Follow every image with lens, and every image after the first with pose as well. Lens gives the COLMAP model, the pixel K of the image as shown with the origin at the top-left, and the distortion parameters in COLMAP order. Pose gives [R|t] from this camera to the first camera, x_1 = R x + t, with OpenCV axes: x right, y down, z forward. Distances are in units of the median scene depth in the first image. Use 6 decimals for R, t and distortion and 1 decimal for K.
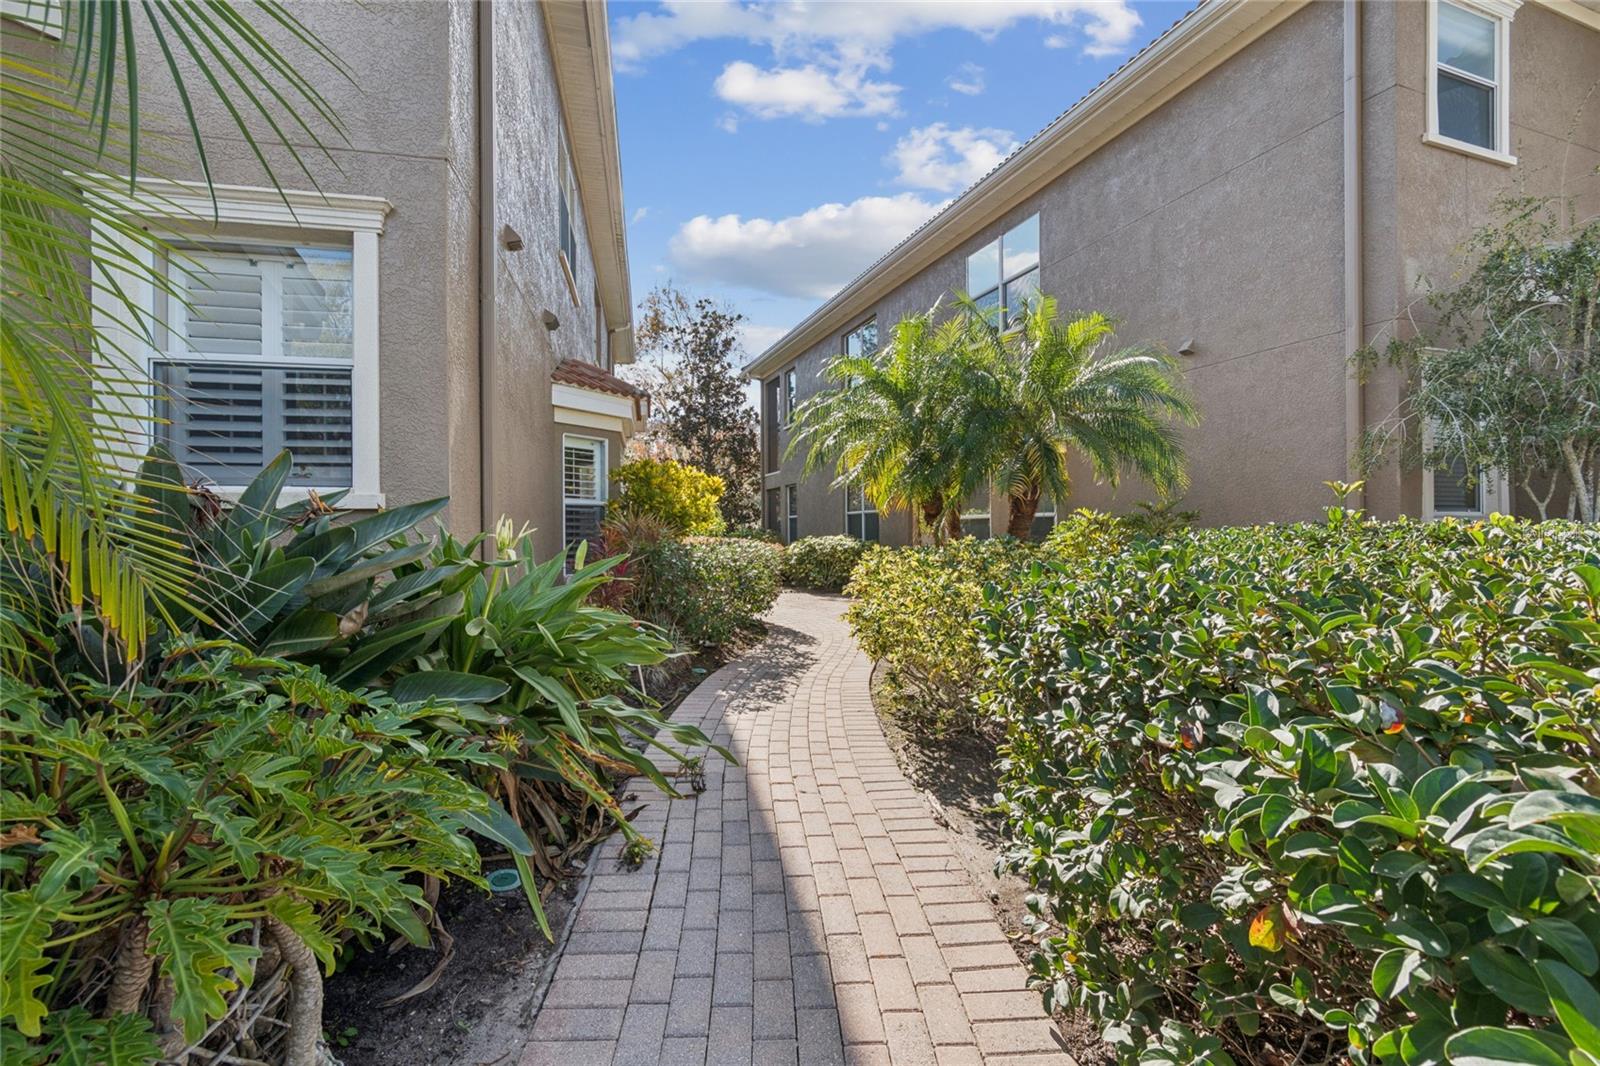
lens RADIAL K [[719.2, 0, 807.0], [0, 719.2, 531.3], [0, 0, 1]] dist [0.002888, 0.000255]
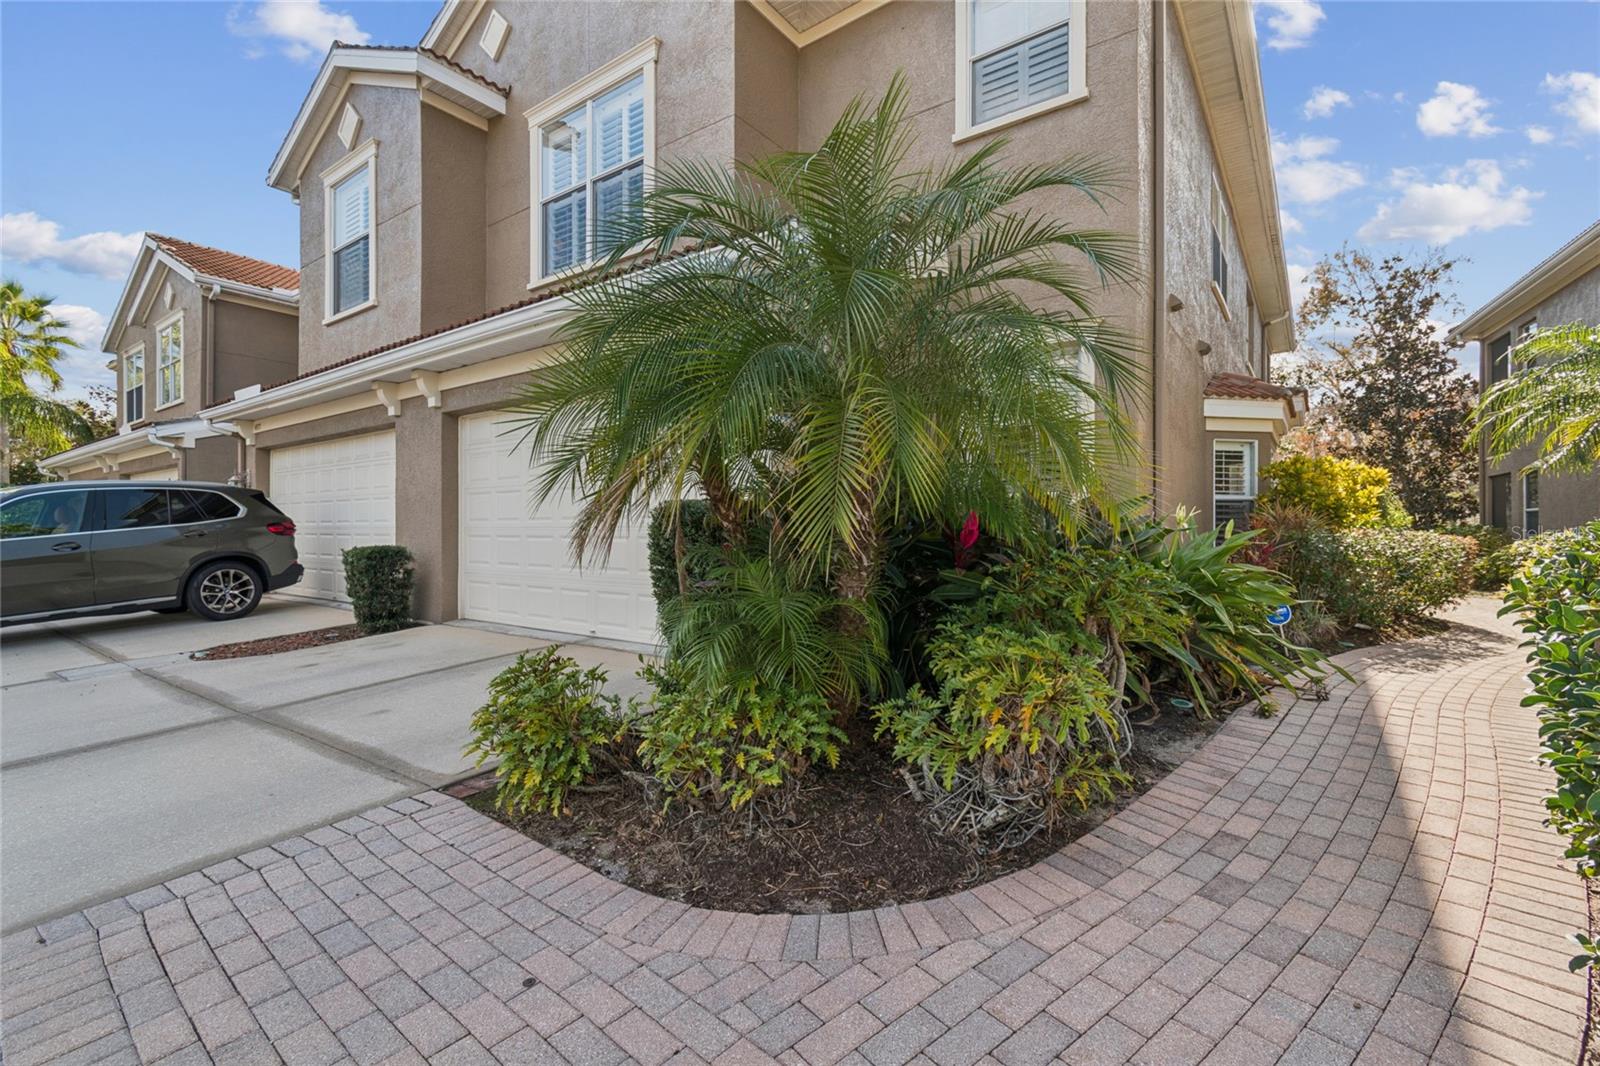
lens RADIAL K [[719.2, 0, 806.6], [0, 719.2, 534.2], [0, 0, 1]] dist [0.002888, 0.000255]
pose [[0.669890, 0.005997, -0.742436, 0.076317], [-0.003917, 0.999982, 0.004543, 0.013564], [0.742450, -0.000135, 0.669901, -0.241224]]
